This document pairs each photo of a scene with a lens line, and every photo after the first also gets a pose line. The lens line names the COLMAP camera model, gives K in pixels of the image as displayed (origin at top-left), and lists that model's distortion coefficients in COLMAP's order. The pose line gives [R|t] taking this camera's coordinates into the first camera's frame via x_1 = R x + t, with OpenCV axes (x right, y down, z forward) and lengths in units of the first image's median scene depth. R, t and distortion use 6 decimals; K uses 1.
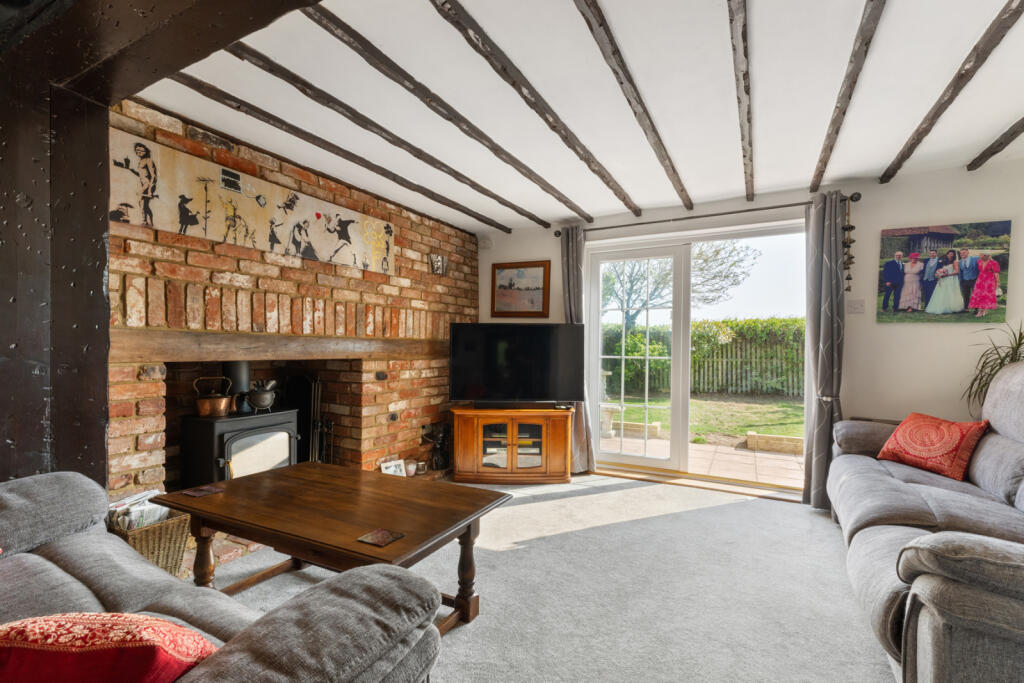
lens RADIAL K [[449.0, 0, 517.2], [0, 449.0, 365.0], [0, 0, 1]] dist [-0.000137, 0.000269]
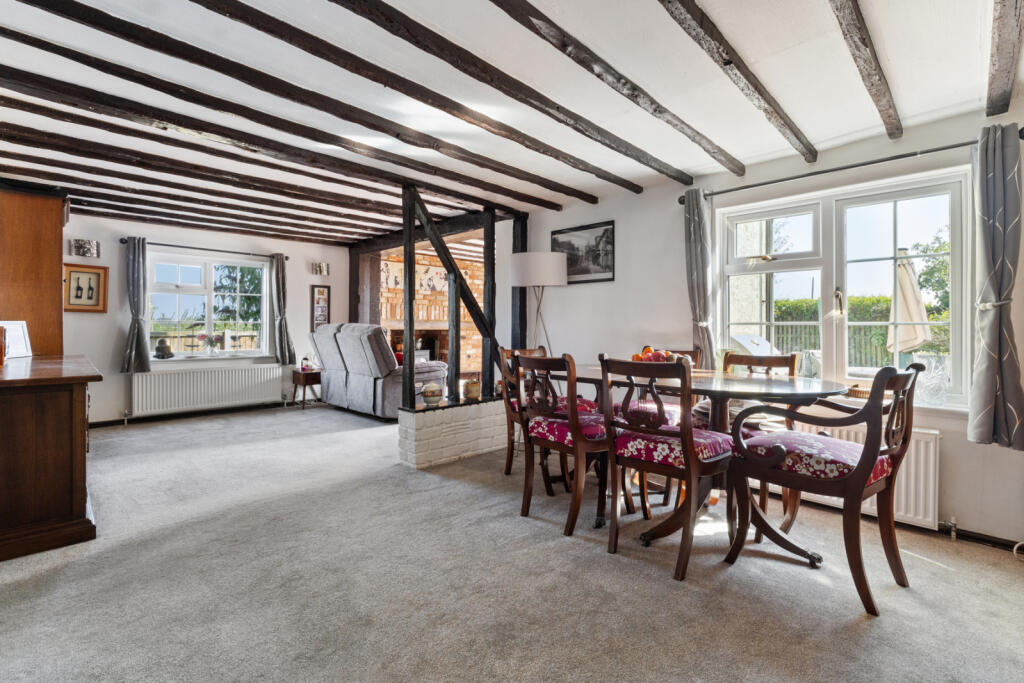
lens RADIAL K [[461.0, 0, 512.6], [0, 461.0, 328.4], [0, 0, 1]] dist [-0.002538, -0.000287]
pose [[0.957872, -0.004283, -0.287162, 0.666497], [-0.006228, 0.999344, -0.035677, 0.066106], [0.287126, 0.035963, 0.957217, -1.274530]]
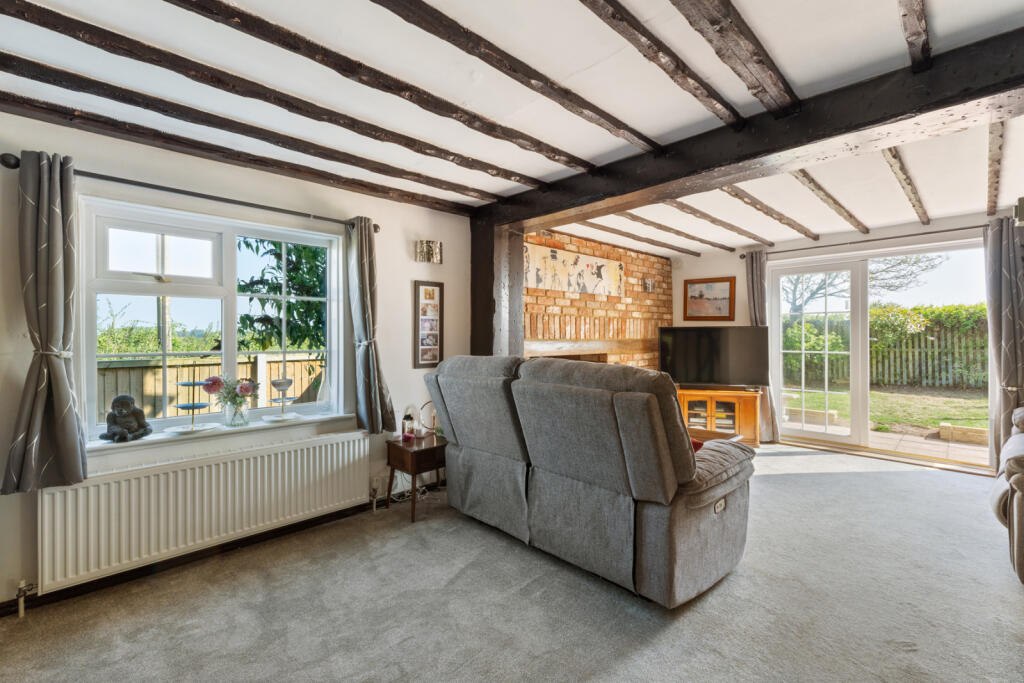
lens RADIAL K [[436.4, 0, 511.8], [0, 436.4, 339.1], [0, 0, 1]] dist [0.009816, 0.000104]
pose [[0.949349, -0.007200, -0.314142, -0.193955], [-0.002624, 0.999521, -0.030837, -0.017099], [0.314213, 0.030099, 0.948875, -0.531885]]
